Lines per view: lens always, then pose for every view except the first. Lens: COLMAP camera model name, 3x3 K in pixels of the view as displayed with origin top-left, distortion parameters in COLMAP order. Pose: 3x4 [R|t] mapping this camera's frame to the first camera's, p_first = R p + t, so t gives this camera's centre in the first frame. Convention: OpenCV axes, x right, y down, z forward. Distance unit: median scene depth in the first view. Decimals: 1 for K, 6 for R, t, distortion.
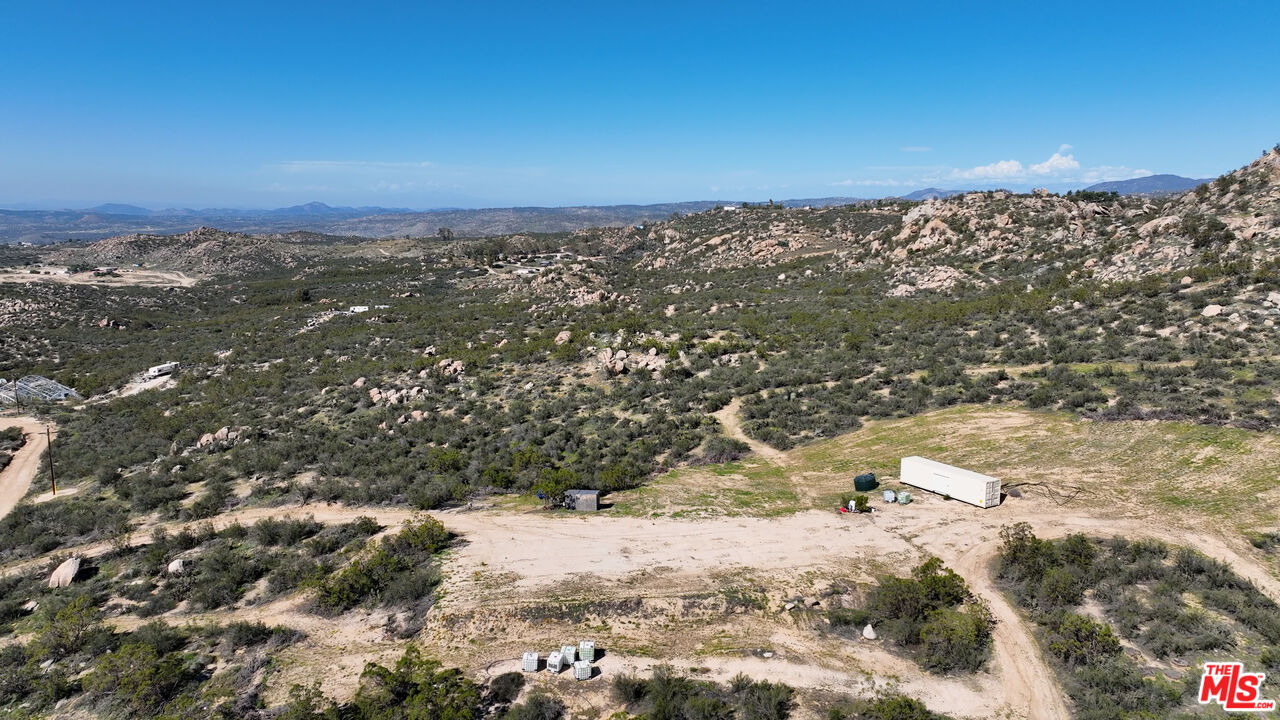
lens RADIAL K [[896.0, 0, 649.0], [0, 896.0, 359.9], [0, 0, 1]] dist [0.004564, 0.006017]
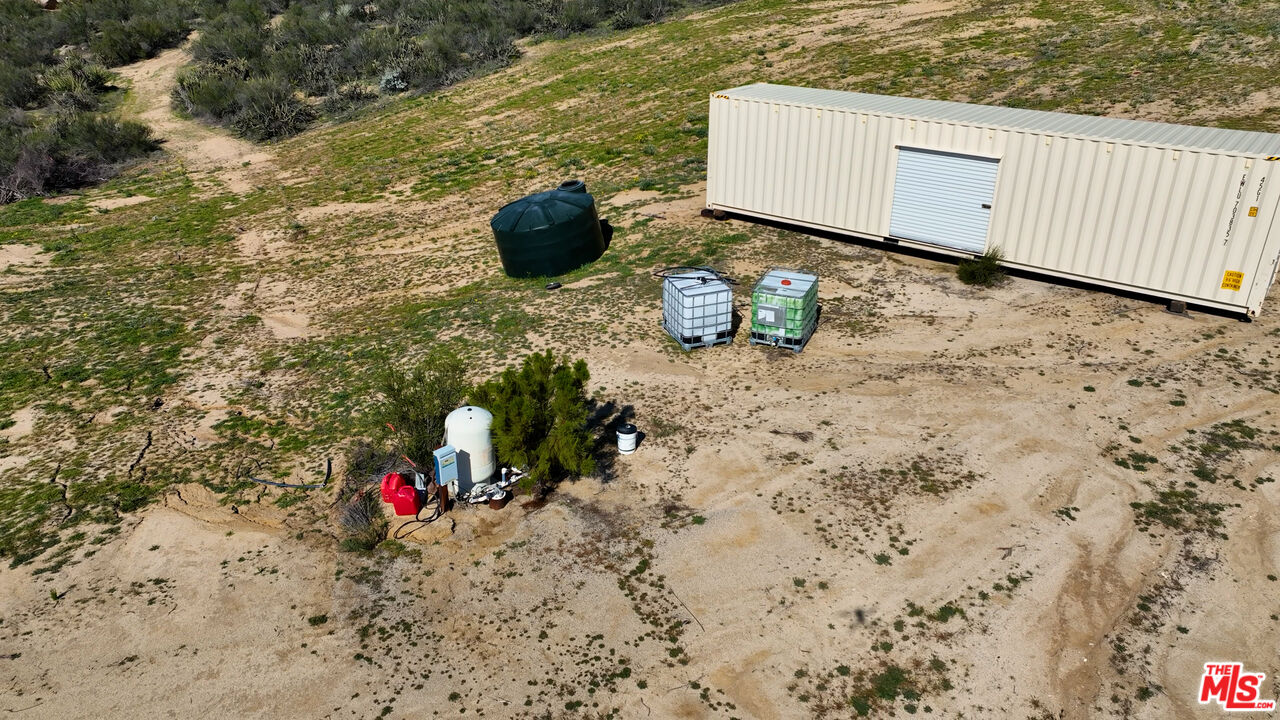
lens RADIAL K [[896.0, 0, 638.8], [0, 896.0, 367.8], [0, 0, 1]] dist [0.004564, 0.006017]
pose [[0.937071, -0.157018, 0.311838, 0.132608], [0.055821, 0.949054, 0.310128, 0.071984], [-0.344647, -0.273205, 0.898096, 0.553208]]
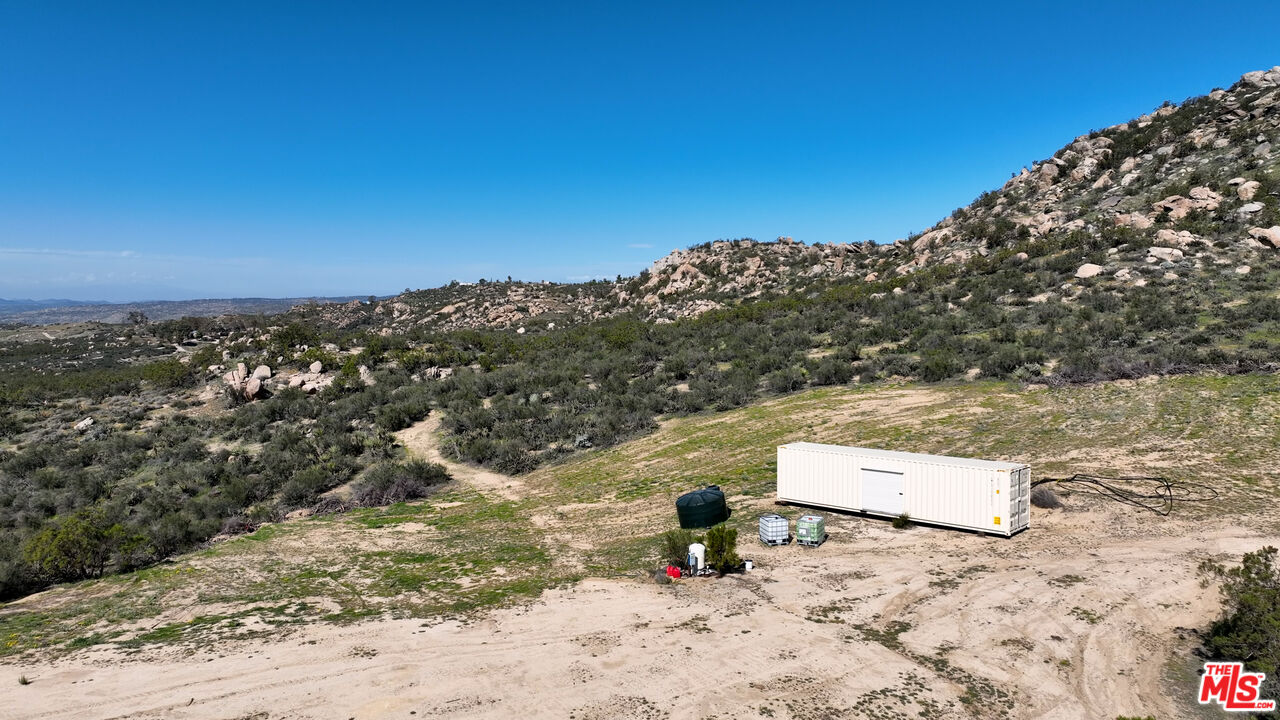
lens RADIAL K [[896.0, 0, 643.5], [0, 896.0, 363.2], [0, 0, 1]] dist [0.004564, 0.006017]
pose [[0.961287, -0.022447, 0.274633, 0.067574], [0.049047, 0.994699, -0.090377, 0.072571], [-0.271148, 0.100348, 0.957292, 0.406816]]
